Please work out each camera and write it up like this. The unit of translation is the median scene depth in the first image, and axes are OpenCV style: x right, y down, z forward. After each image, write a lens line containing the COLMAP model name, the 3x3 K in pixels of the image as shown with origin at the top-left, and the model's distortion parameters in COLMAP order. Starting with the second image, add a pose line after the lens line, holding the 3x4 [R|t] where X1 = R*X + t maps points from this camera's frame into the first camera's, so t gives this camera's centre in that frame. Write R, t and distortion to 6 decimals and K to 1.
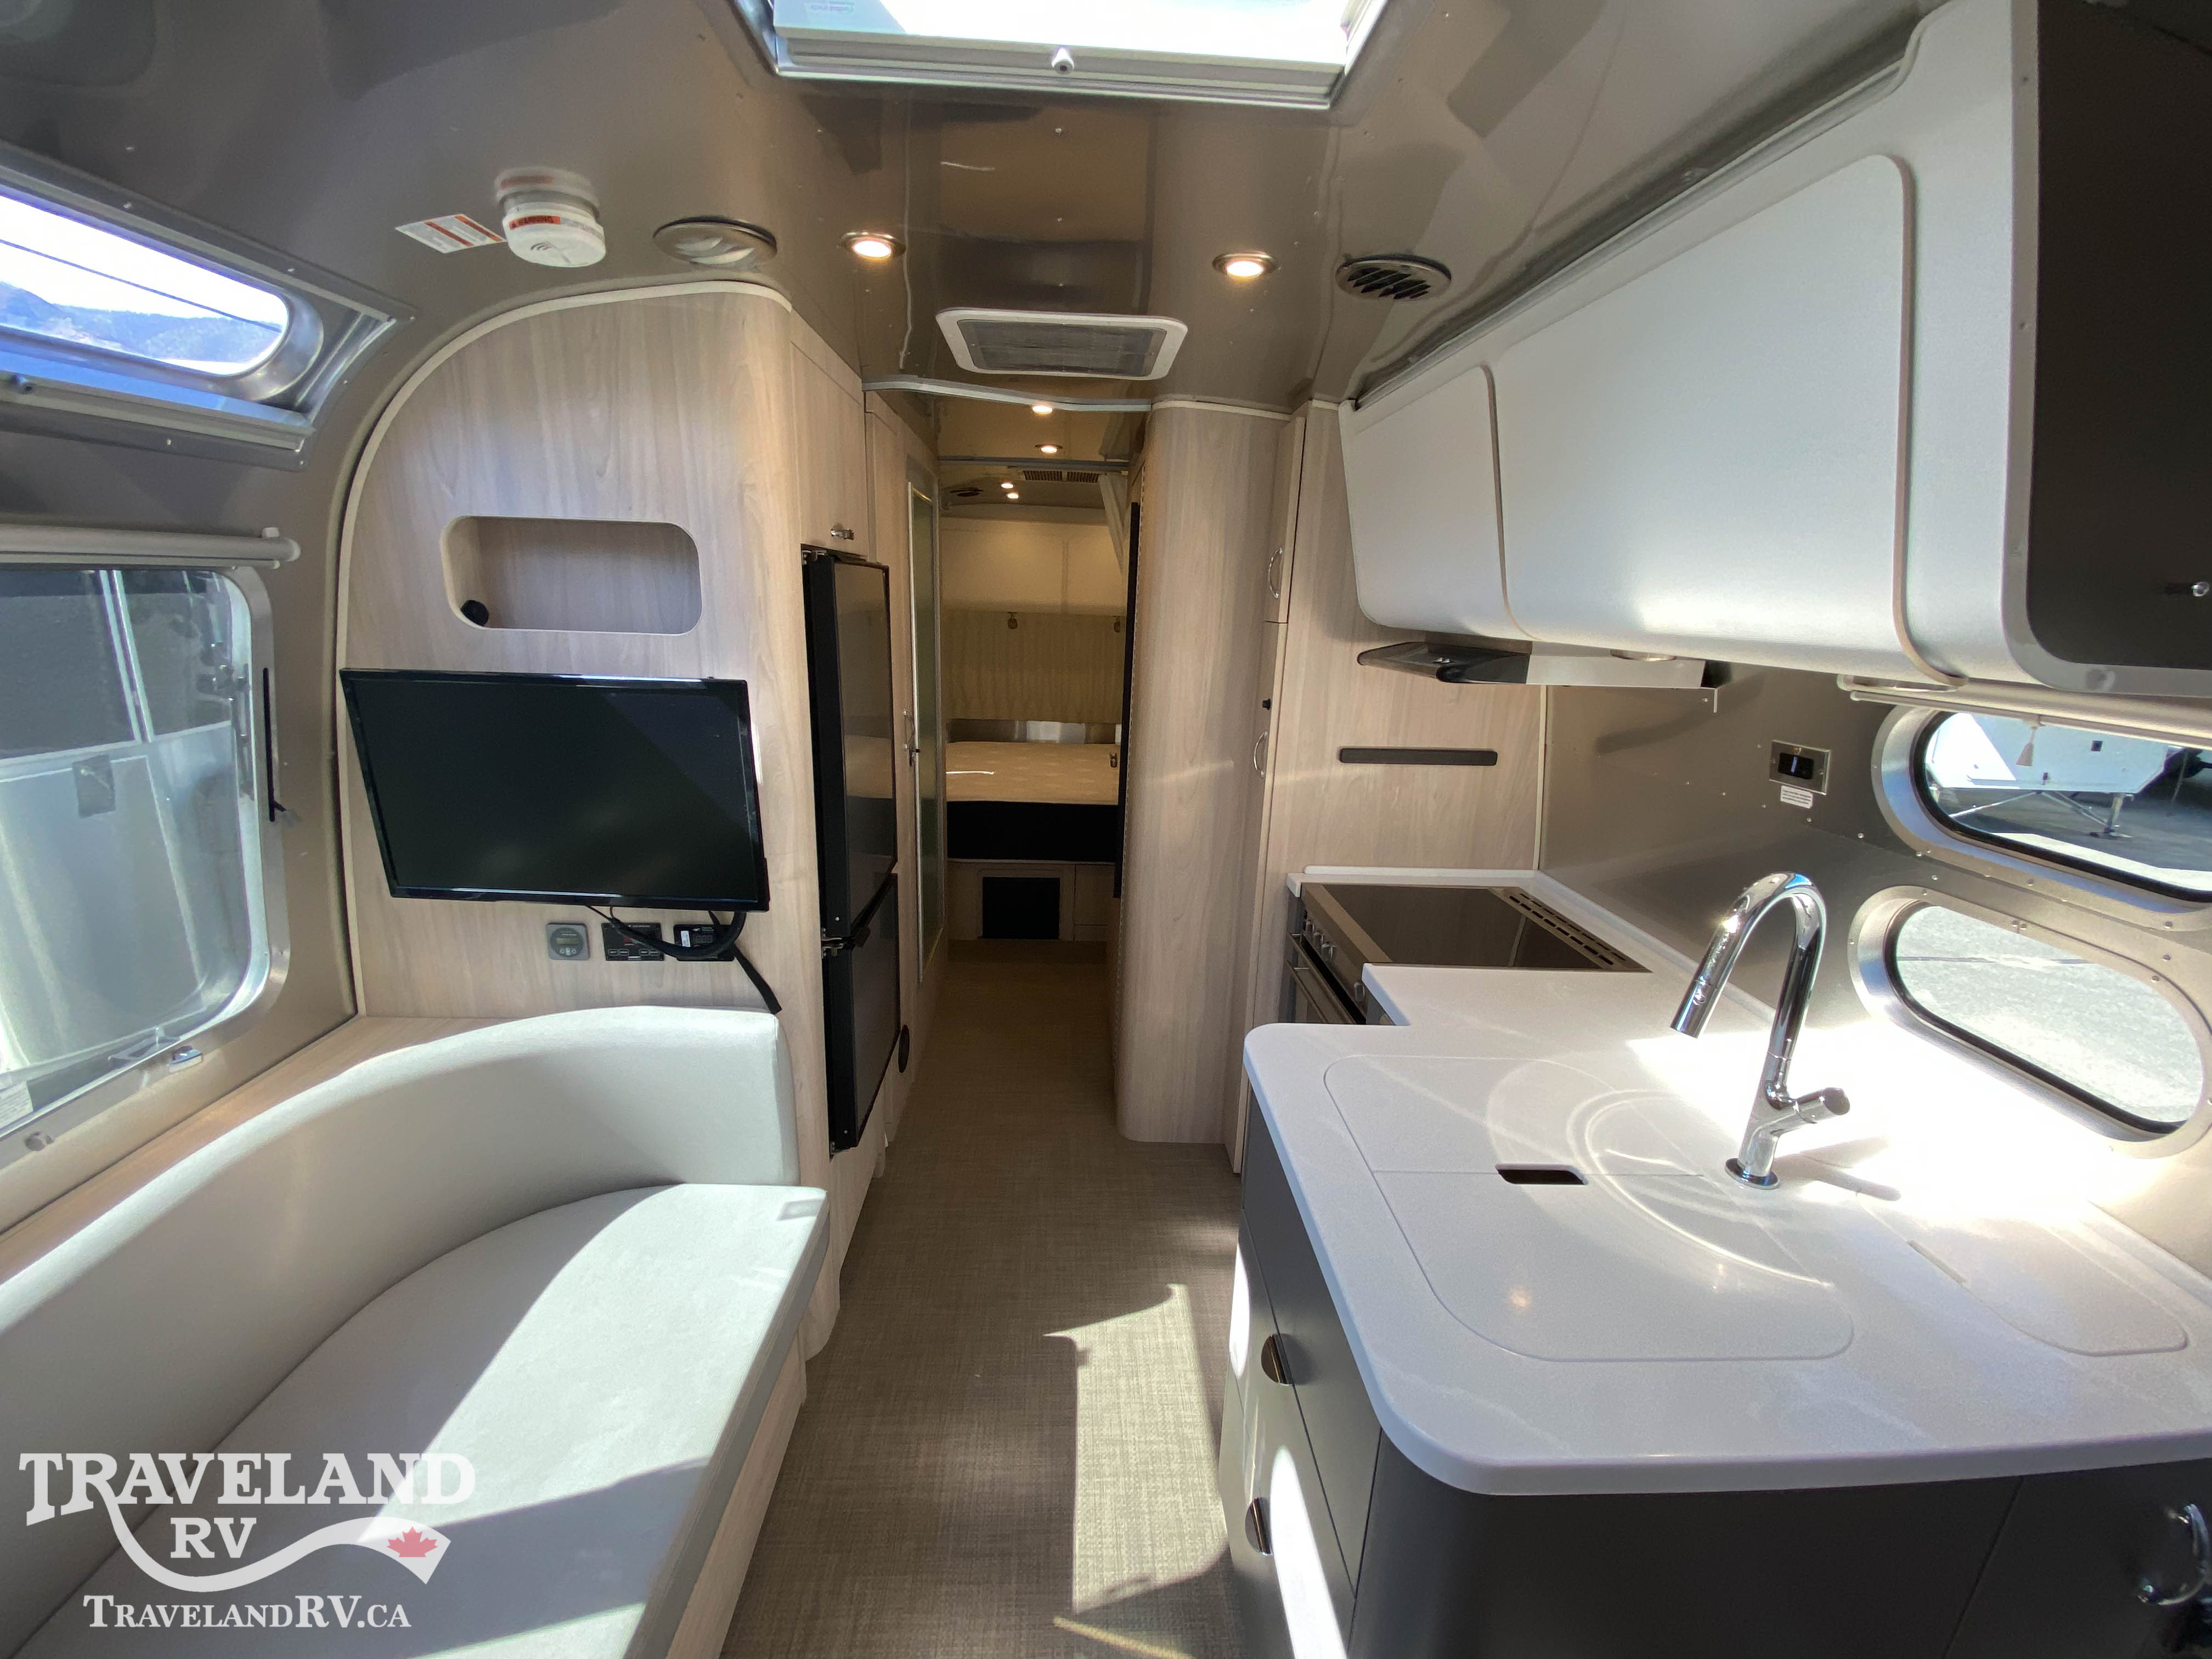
lens RADIAL K [[893.2, 0, 1095.9], [0, 893.2, 825.0], [0, 0, 1]] dist [0.025568, -0.021793]
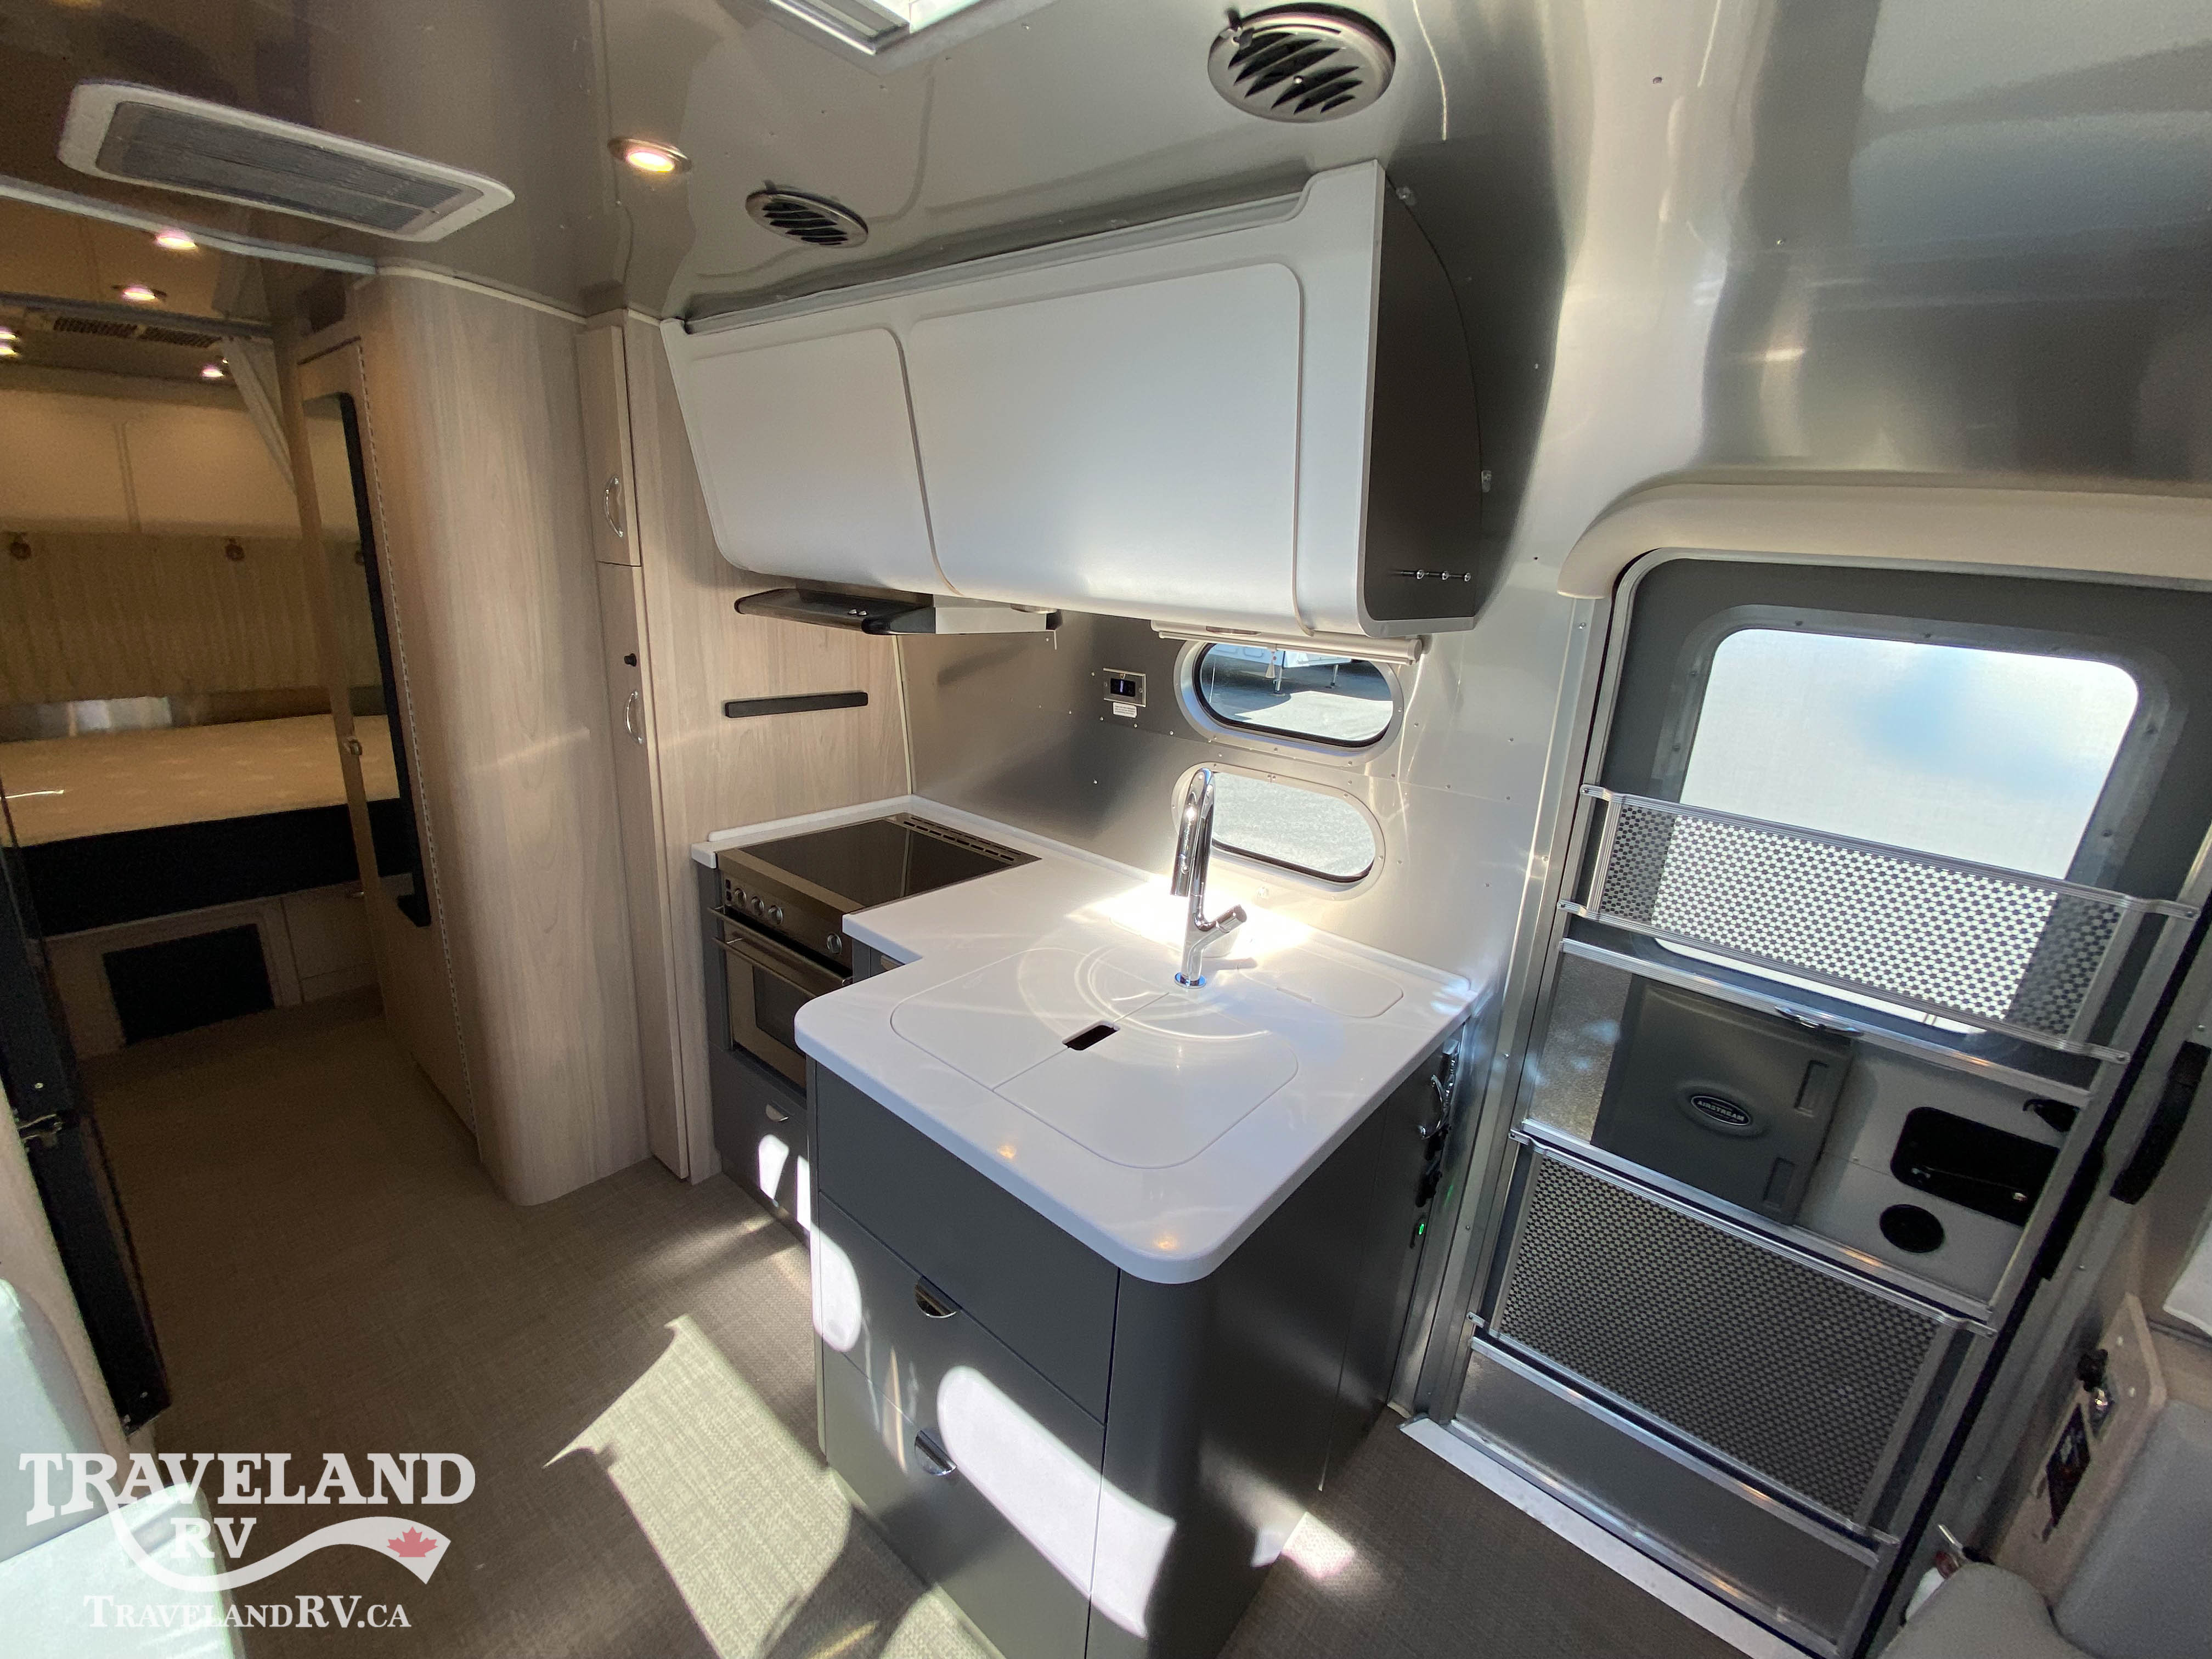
lens RADIAL K [[893.2, 0, 1095.9], [0, 893.2, 825.0], [0, 0, 1]] dist [0.025568, -0.021793]
pose [[0.668115, -0.201438, 0.716272, -0.234878], [0.144805, 0.979451, 0.140383, -0.051188], [-0.729831, 0.009928, 0.683555, 0.098208]]
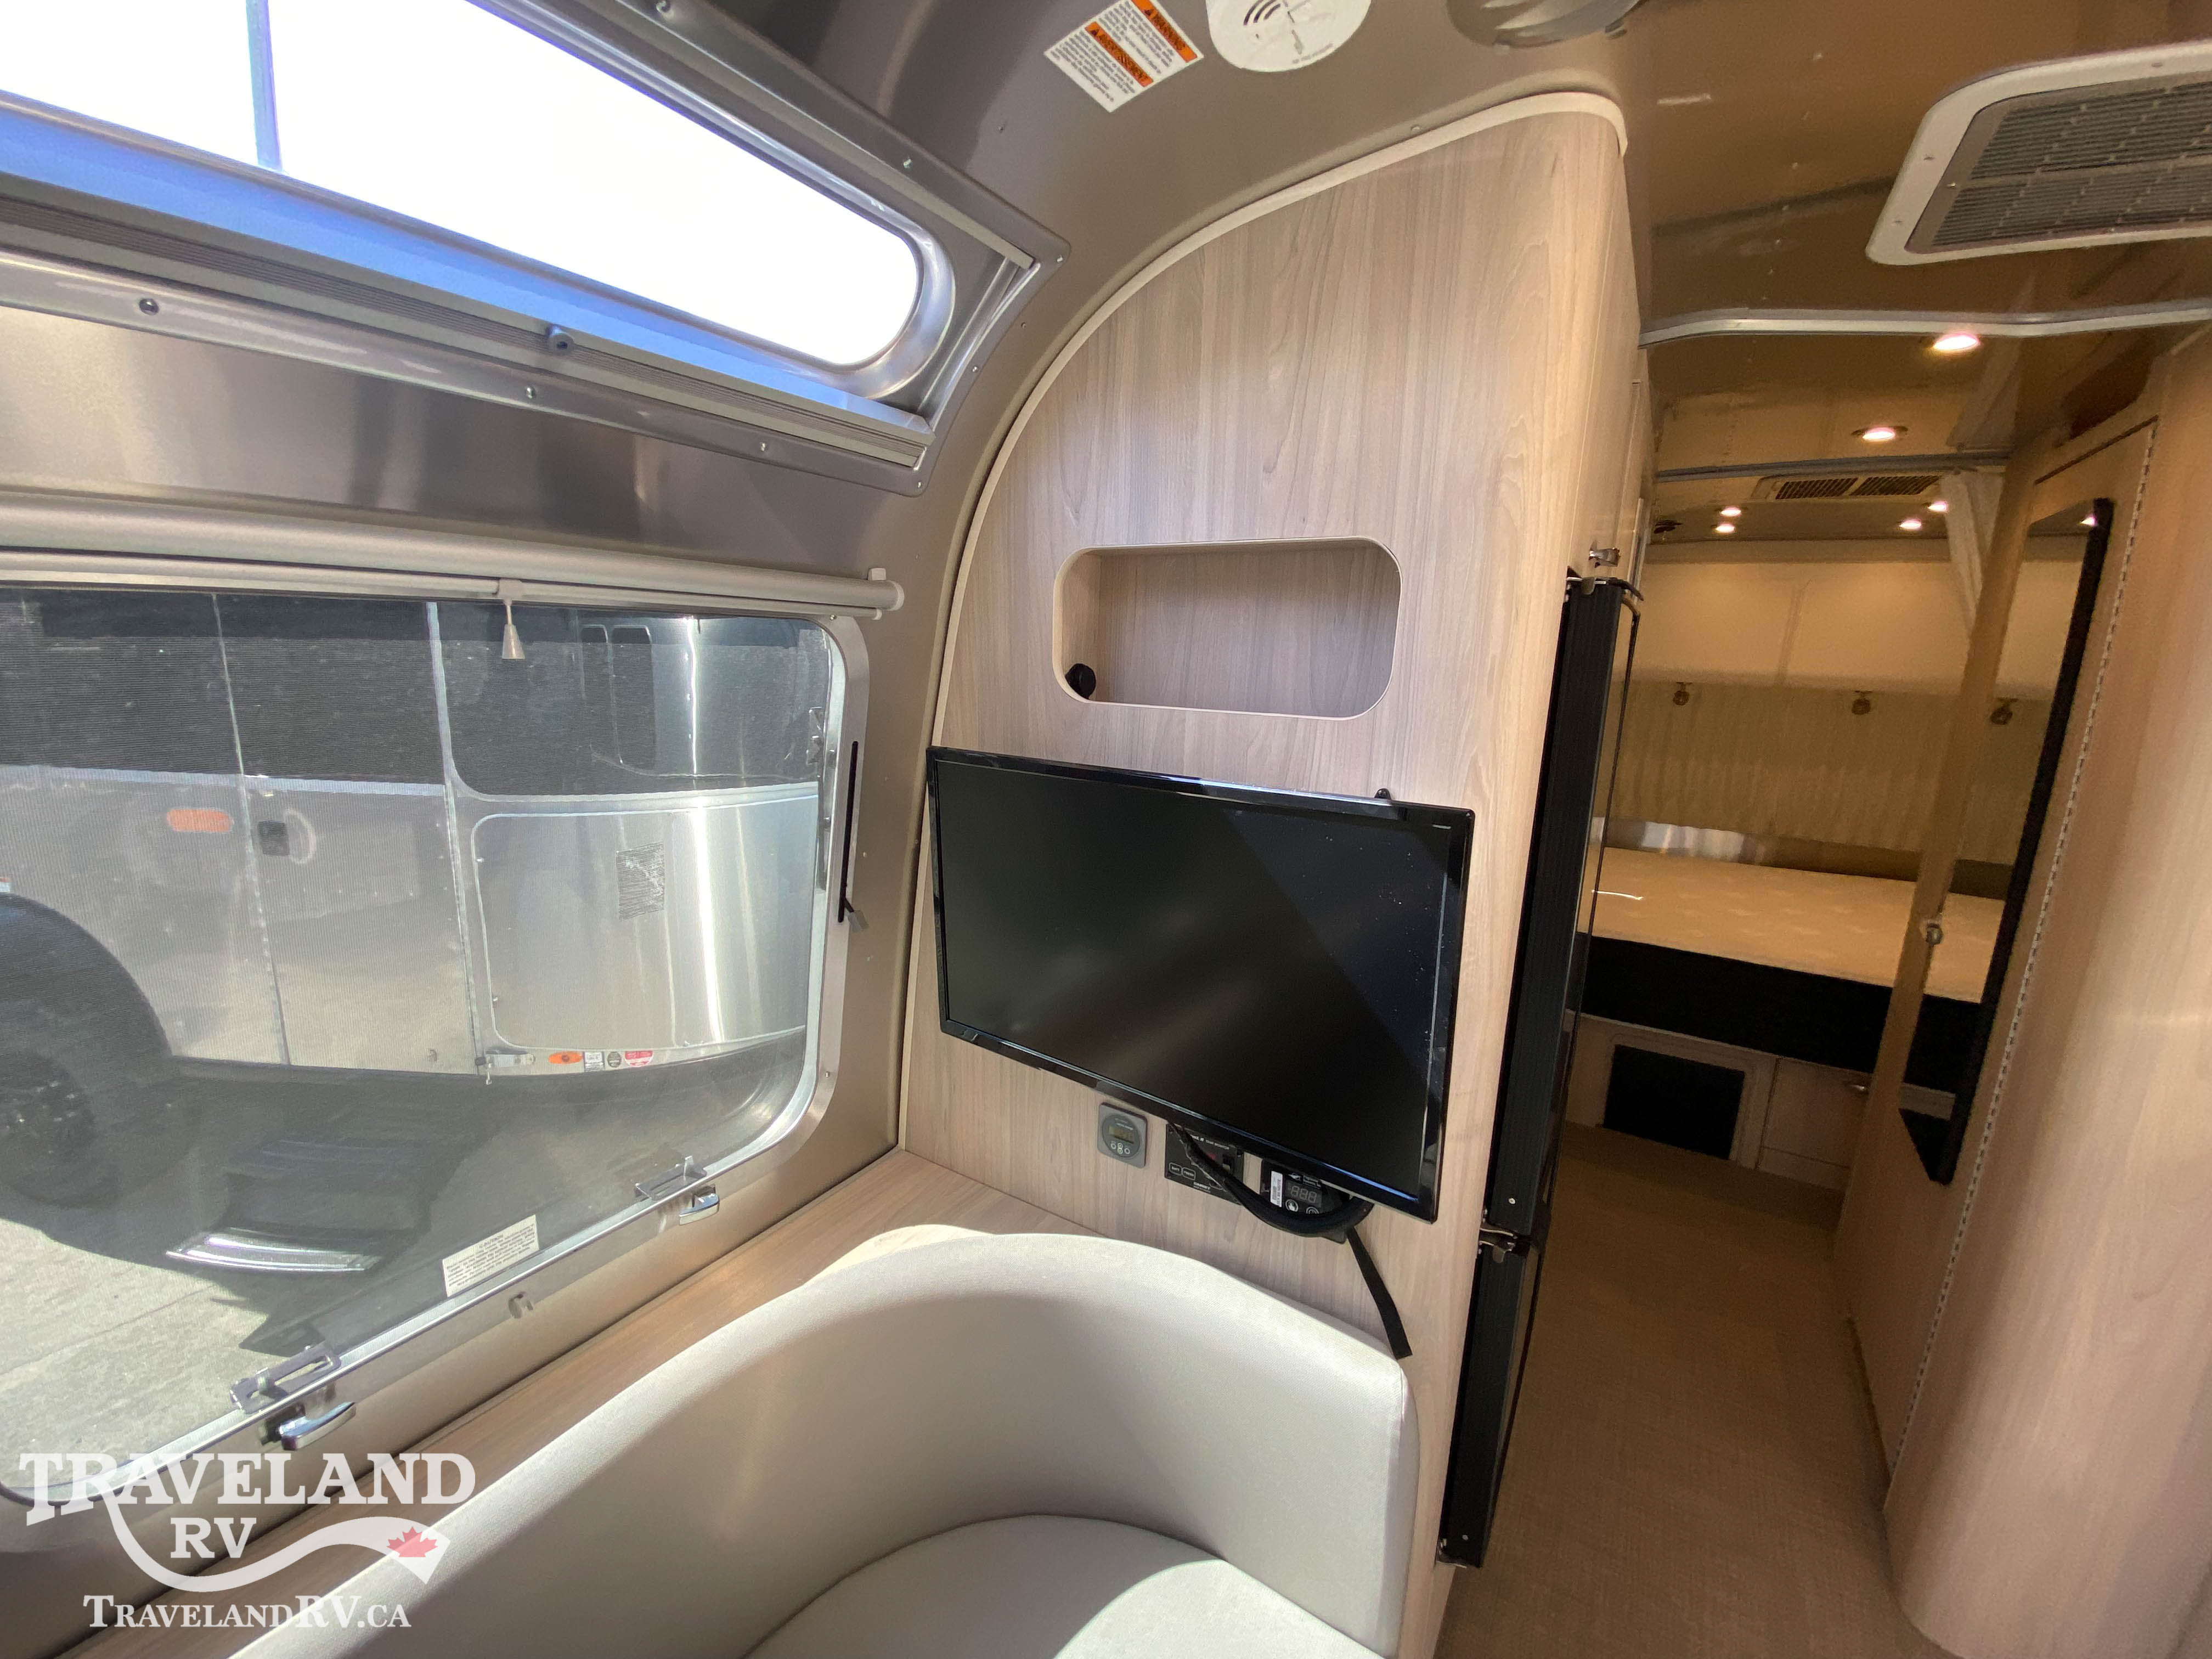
lens RADIAL K [[894.9, 0, 1101.2], [0, 894.9, 828.1], [0, 0, 1]] dist [0.026143, -0.022613]
pose [[0.831981, 0.106617, -0.544464, -0.249057], [-0.144417, 0.989149, -0.026985, -0.092674], [0.535678, 0.101081, 0.838350, 0.385279]]
